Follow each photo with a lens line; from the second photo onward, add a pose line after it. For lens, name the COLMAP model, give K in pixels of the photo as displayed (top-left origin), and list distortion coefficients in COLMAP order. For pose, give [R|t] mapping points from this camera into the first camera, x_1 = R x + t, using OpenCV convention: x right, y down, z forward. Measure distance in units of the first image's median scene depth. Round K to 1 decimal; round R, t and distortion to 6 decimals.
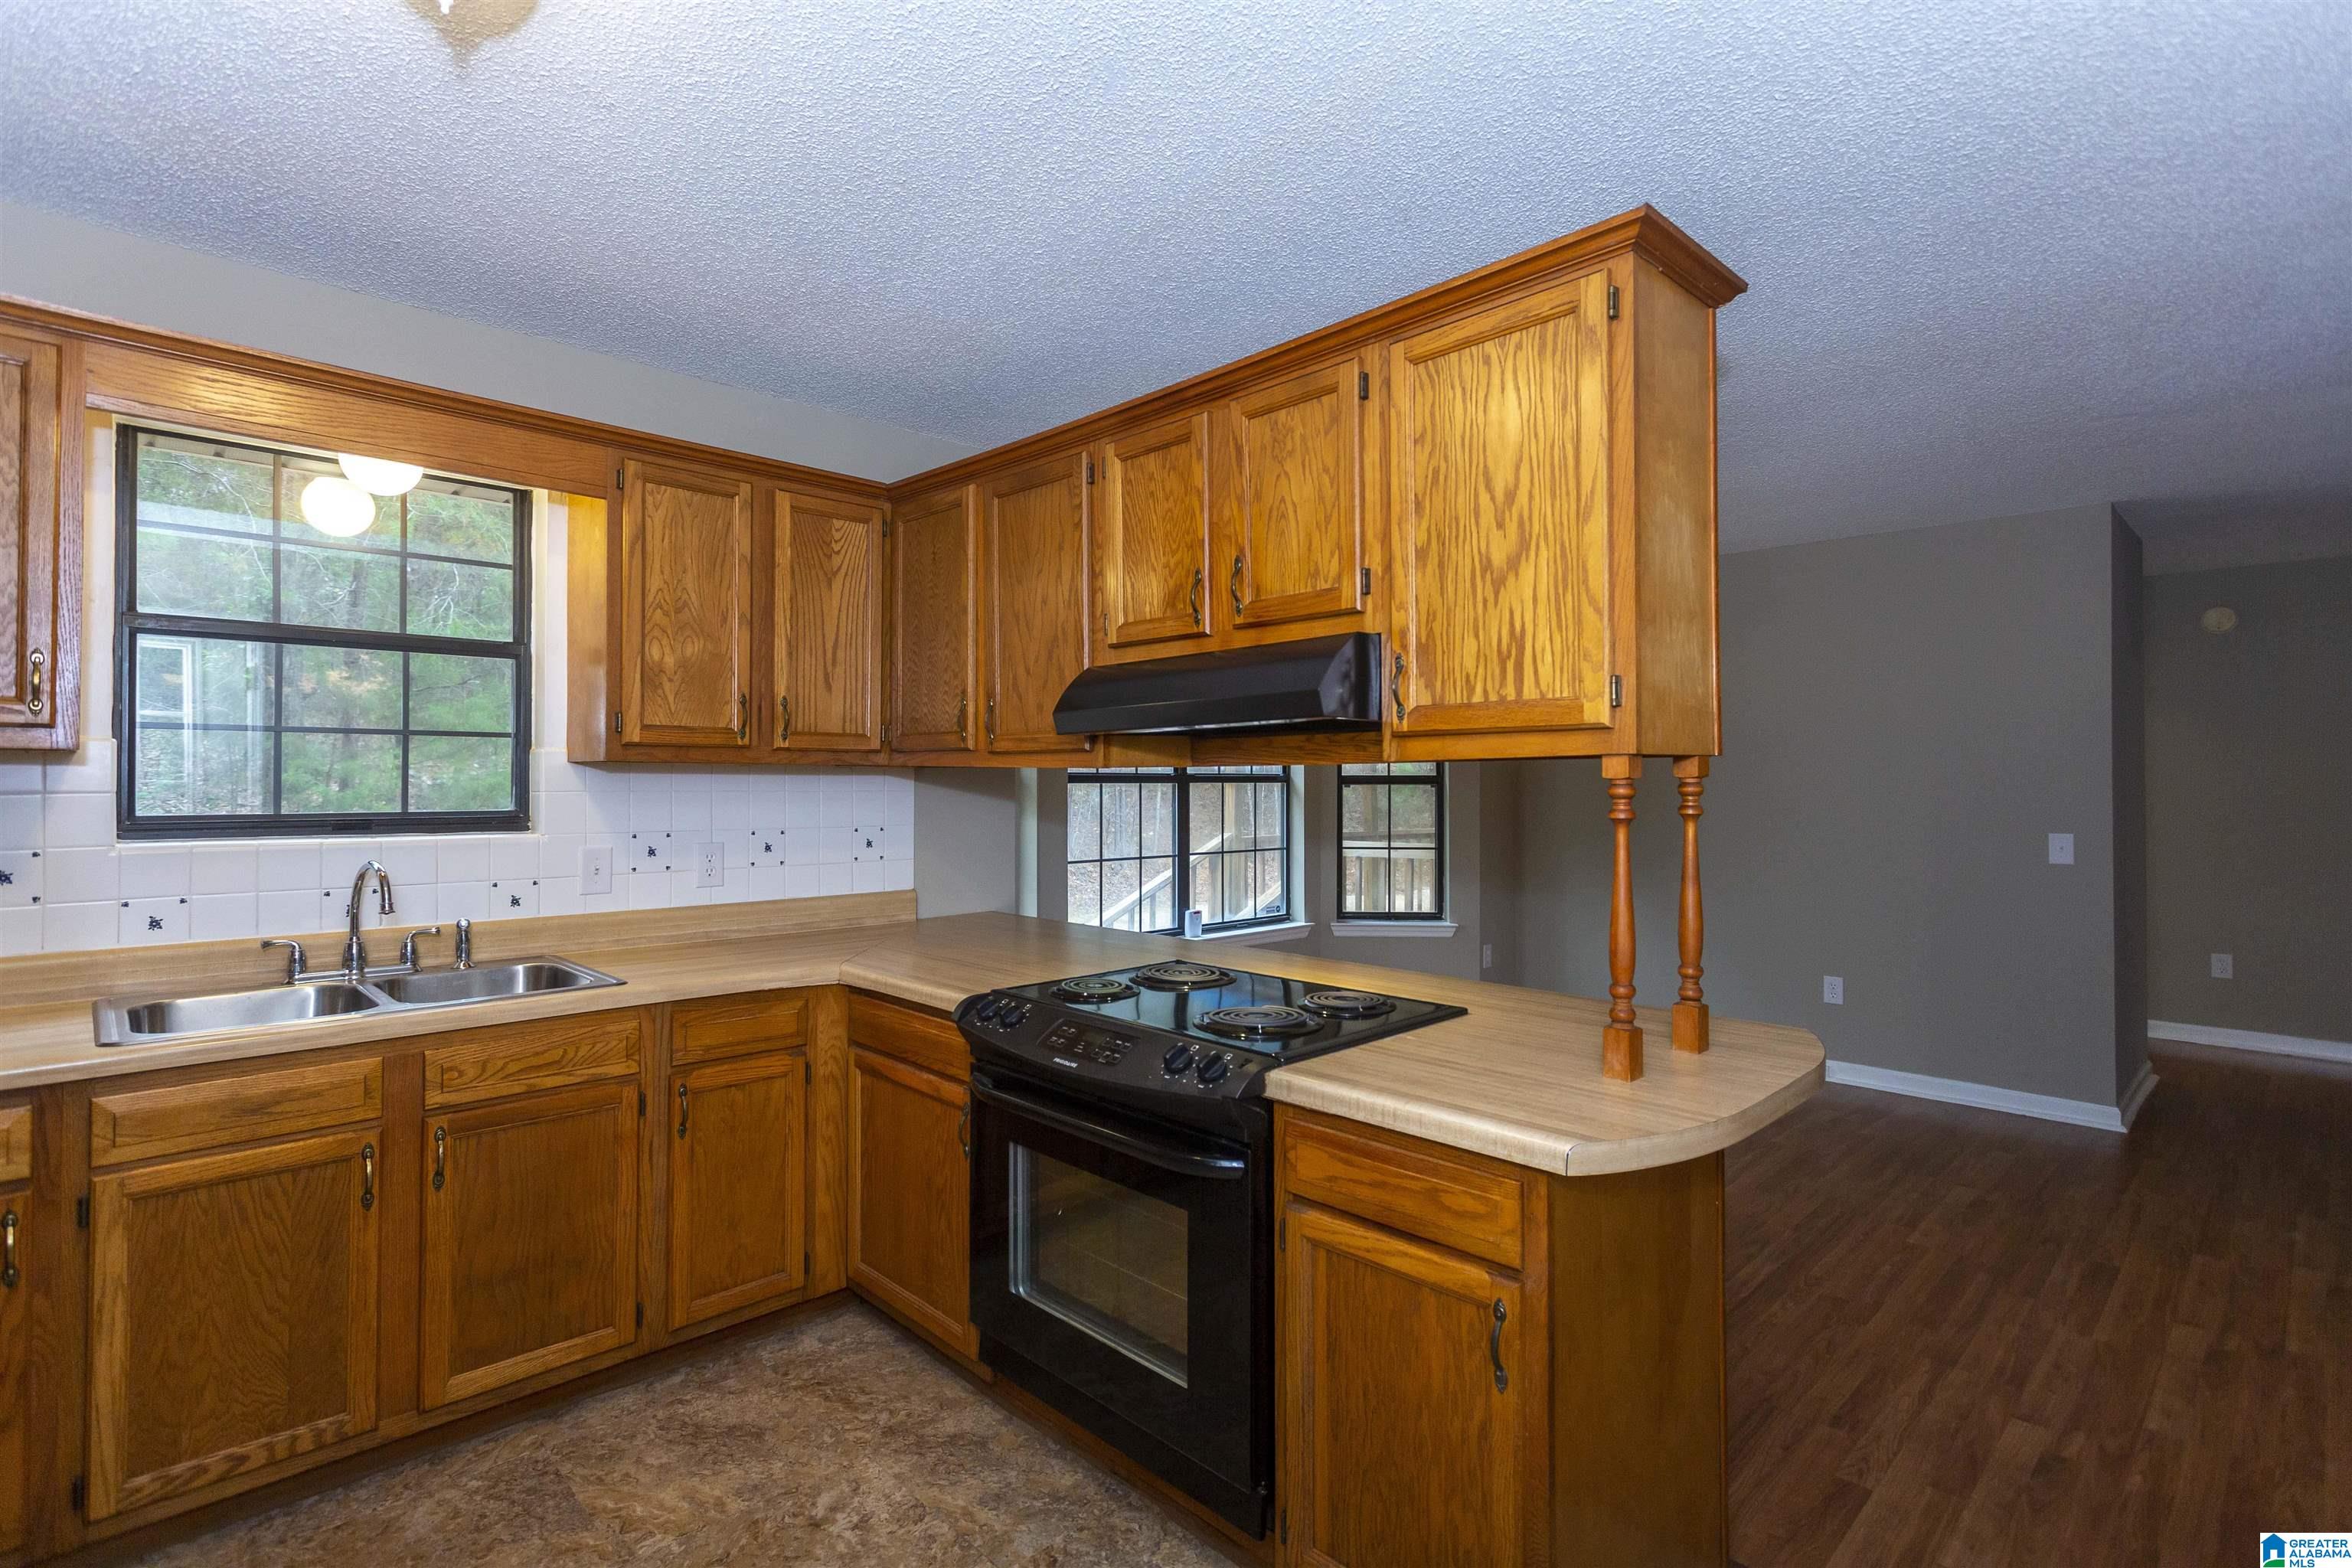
lens RADIAL K [[1115.7, 0, 1178.9], [0, 1115.7, 774.1], [0, 0, 1]] dist [0.004750, -0.000993]
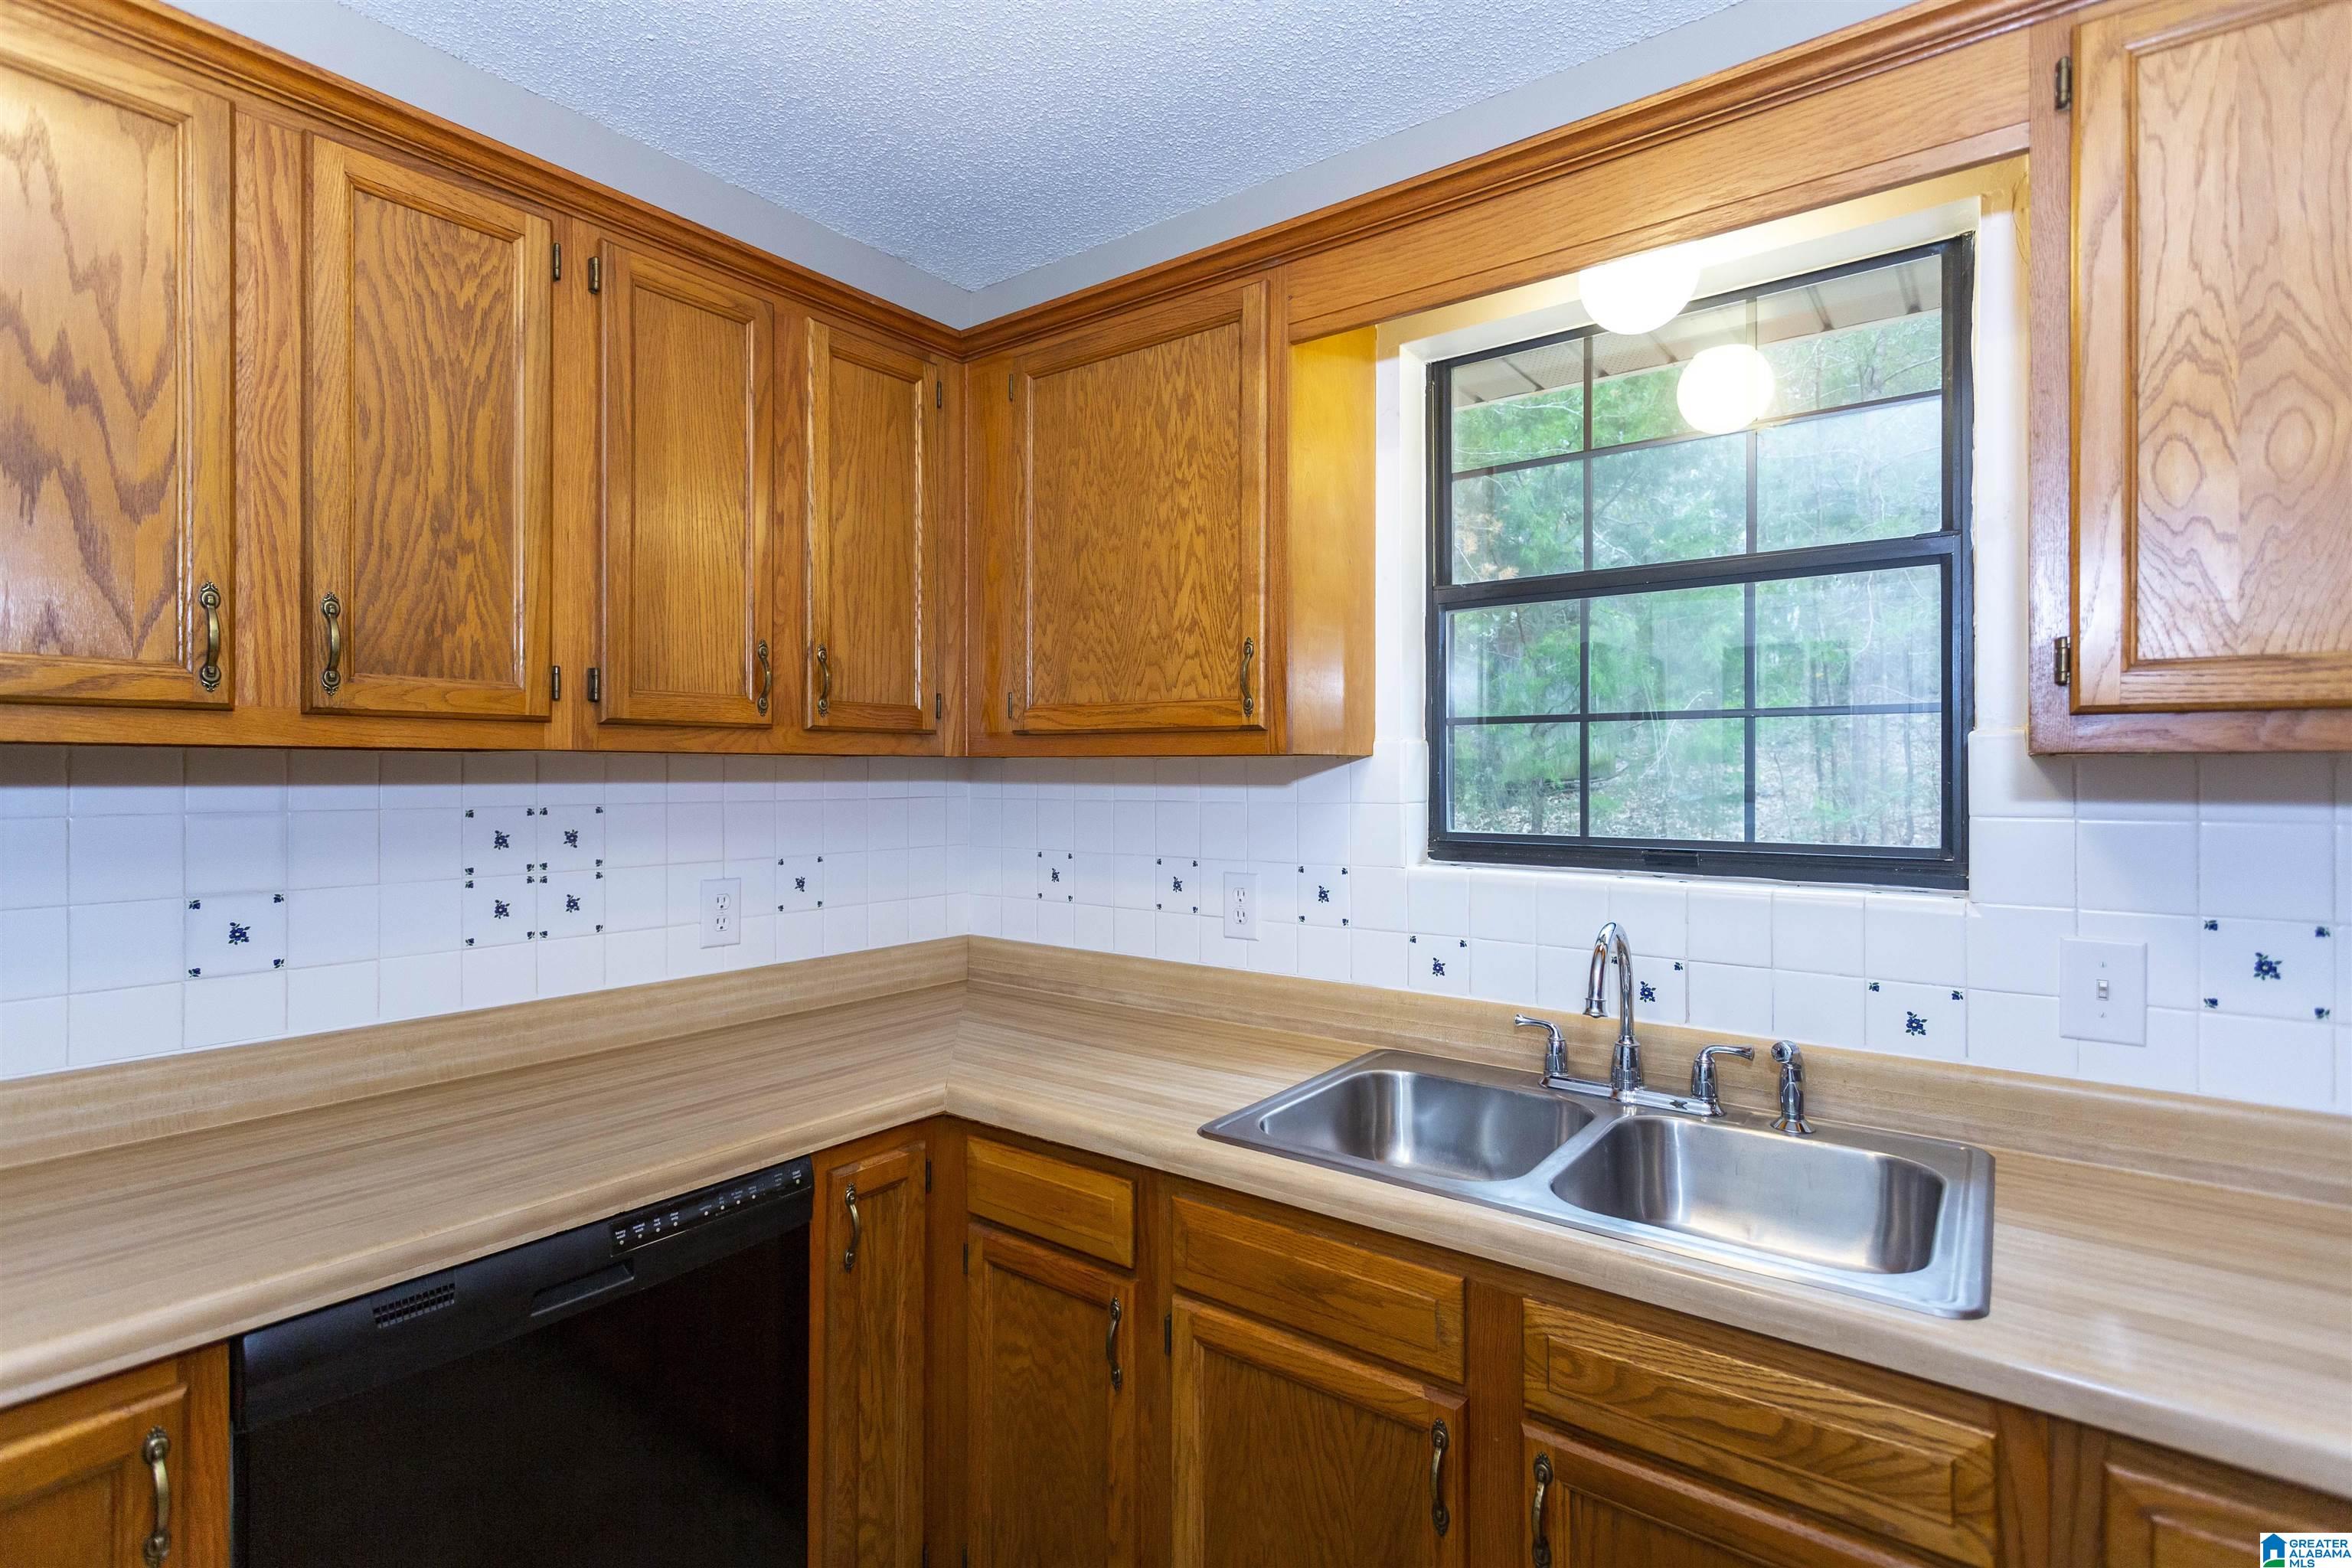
lens RADIAL K [[1115.7, 0, 1143.0], [0, 1115.7, 770.9], [0, 0, 1]] dist [0.004750, -0.000993]
pose [[0.138348, -0.005156, -0.990370, -0.155342], [0.005573, 0.999975, -0.004427, -0.005665], [0.990368, -0.004907, 0.138373, 0.707752]]
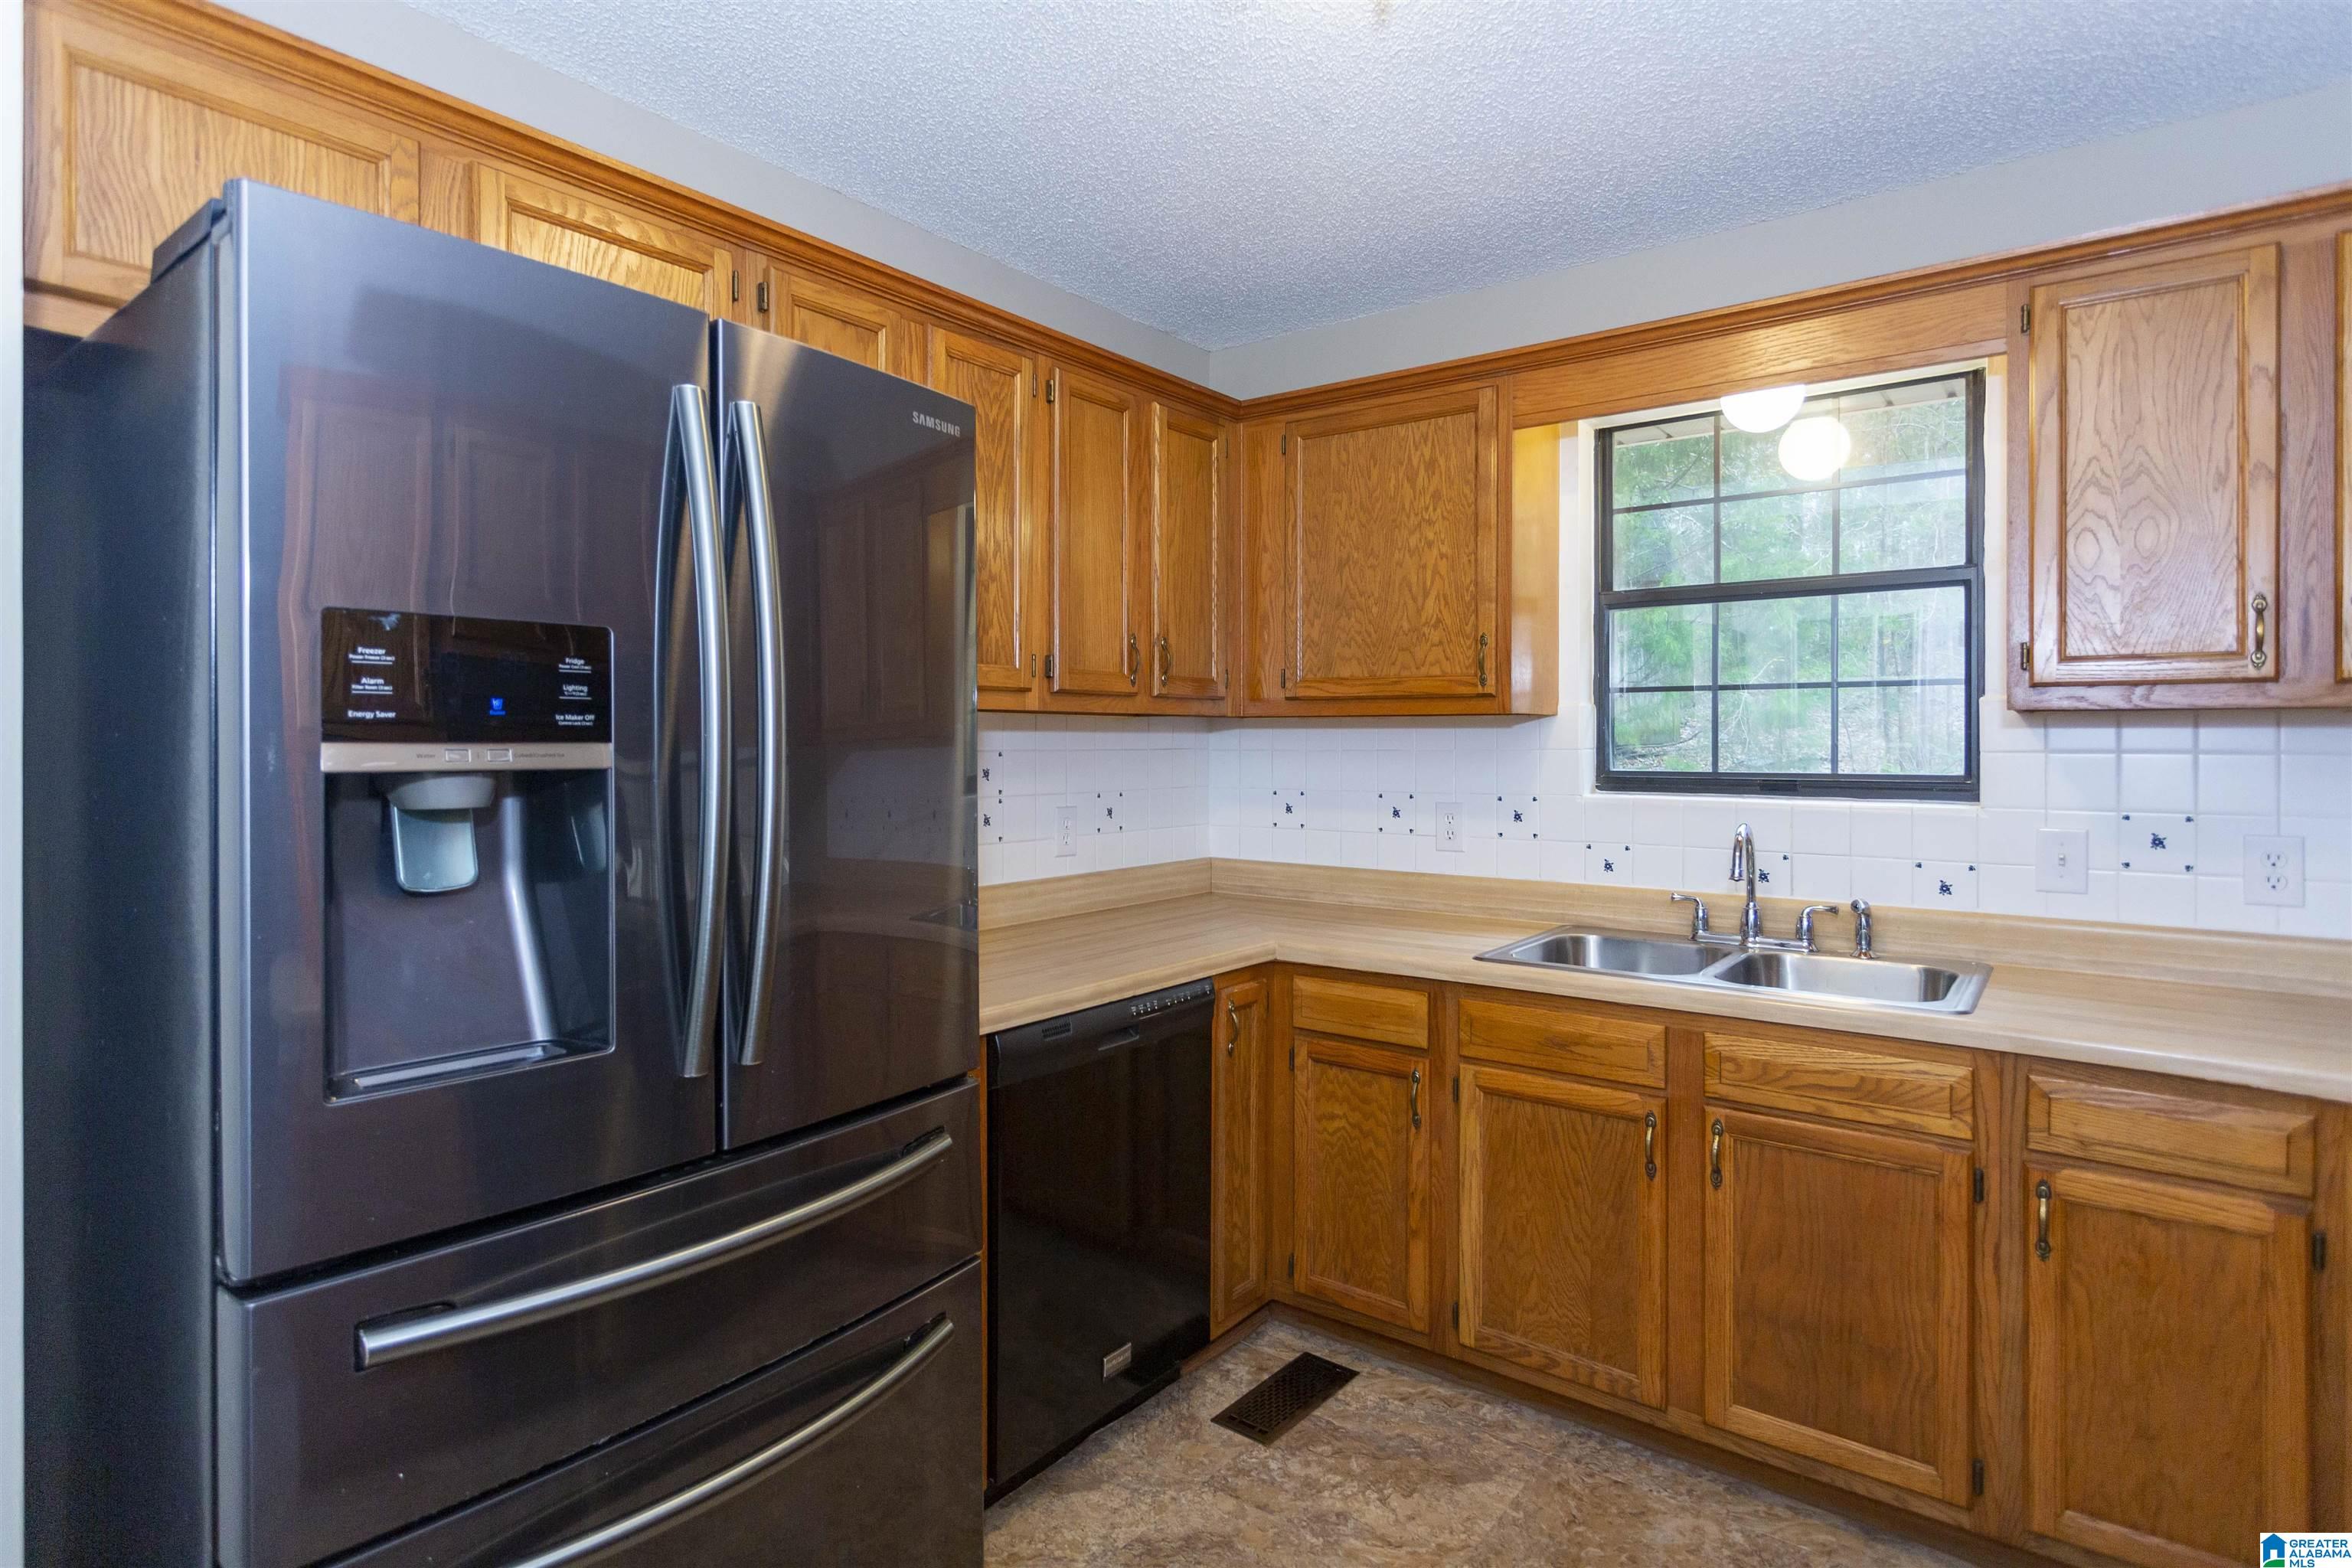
lens RADIAL K [[1215.0, 0, 1123.0], [0, 1215.0, 743.9], [0, 0, 1]] dist [-0.001058, 0.000513]
pose [[0.120434, -0.001652, -0.992720, 0.245750], [0.005727, 0.999983, -0.000969, 0.009106], [0.992705, -0.005569, 0.120442, 0.387117]]
